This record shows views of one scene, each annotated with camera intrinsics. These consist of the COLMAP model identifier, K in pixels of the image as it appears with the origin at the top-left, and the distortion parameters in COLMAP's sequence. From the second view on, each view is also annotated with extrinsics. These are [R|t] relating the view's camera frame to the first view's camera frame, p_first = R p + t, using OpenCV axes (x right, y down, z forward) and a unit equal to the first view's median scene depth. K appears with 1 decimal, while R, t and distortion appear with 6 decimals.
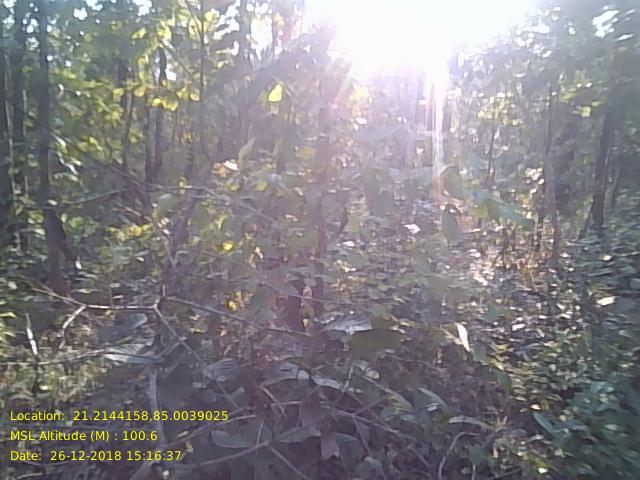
lens RADIAL K [[532.9, 0, 322.9], [0, 532.9, 249.5], [0, 0, 1]] dist [0.072605, -0.113975]
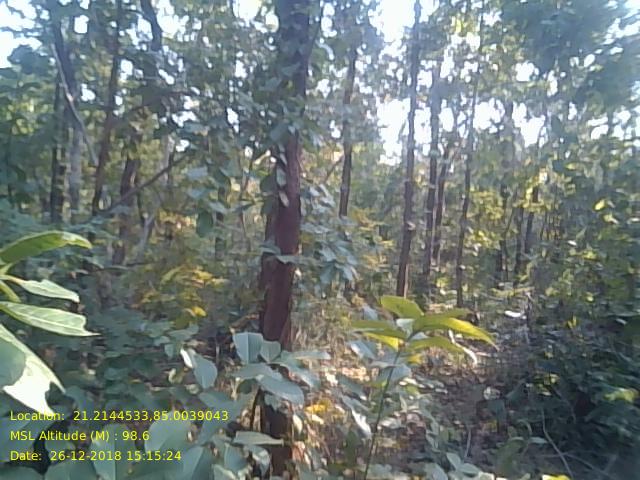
lens RADIAL K [[536.6, 0, 320.1], [0, 536.6, 226.5], [0, 0, 1]] dist [-0.002516, -0.003757]
pose [[0.790378, 0.013165, -0.612478, 0.088179], [-0.147848, 0.974316, -0.169849, 0.074049], [0.594511, 0.224798, 0.772025, -0.307134]]
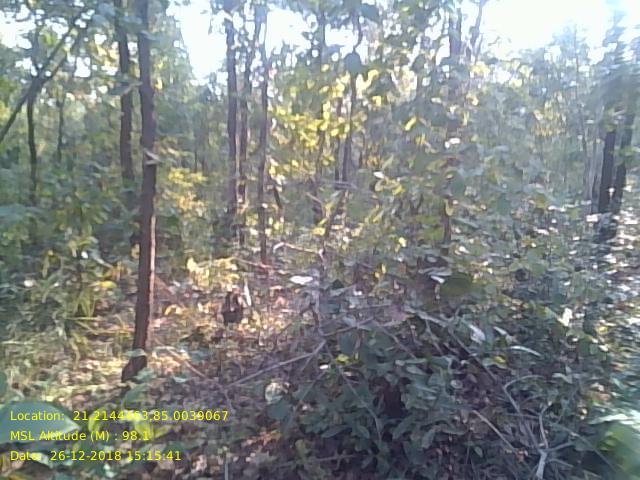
lens RADIAL K [[530.5, 0, 329.9], [0, 530.5, 244.1], [0, 0, 1]] dist [0.127173, -0.195520]
pose [[0.945363, 0.040219, -0.323529, 0.057219], [-0.056757, 0.997511, -0.041843, 0.032741], [0.321041, 0.057920, 0.945293, -0.129716]]
